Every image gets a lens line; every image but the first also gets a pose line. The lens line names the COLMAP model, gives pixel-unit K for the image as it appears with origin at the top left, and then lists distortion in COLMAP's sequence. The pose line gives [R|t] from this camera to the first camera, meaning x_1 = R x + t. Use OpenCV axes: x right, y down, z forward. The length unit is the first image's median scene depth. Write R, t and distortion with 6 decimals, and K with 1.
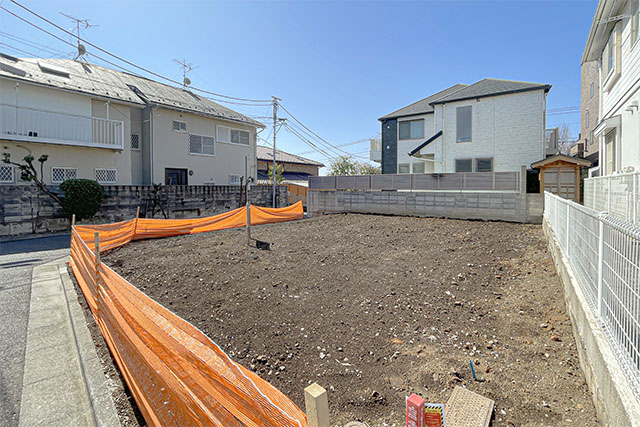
lens RADIAL K [[286.3, 0, 319.2], [0, 286.3, 191.7], [0, 0, 1]] dist [0.000553, -0.000078]
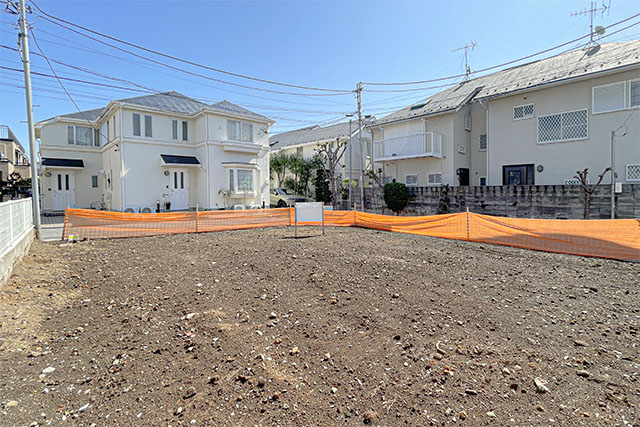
lens RADIAL K [[286.3, 0, 319.2], [0, 286.3, 191.7], [0, 0, 1]] dist [0.000553, -0.000078]
pose [[-0.213086, 0.011933, -0.976961, 0.435660], [-0.009384, 0.999854, 0.014259, -0.010551], [0.976988, 0.012207, -0.212943, 0.630089]]
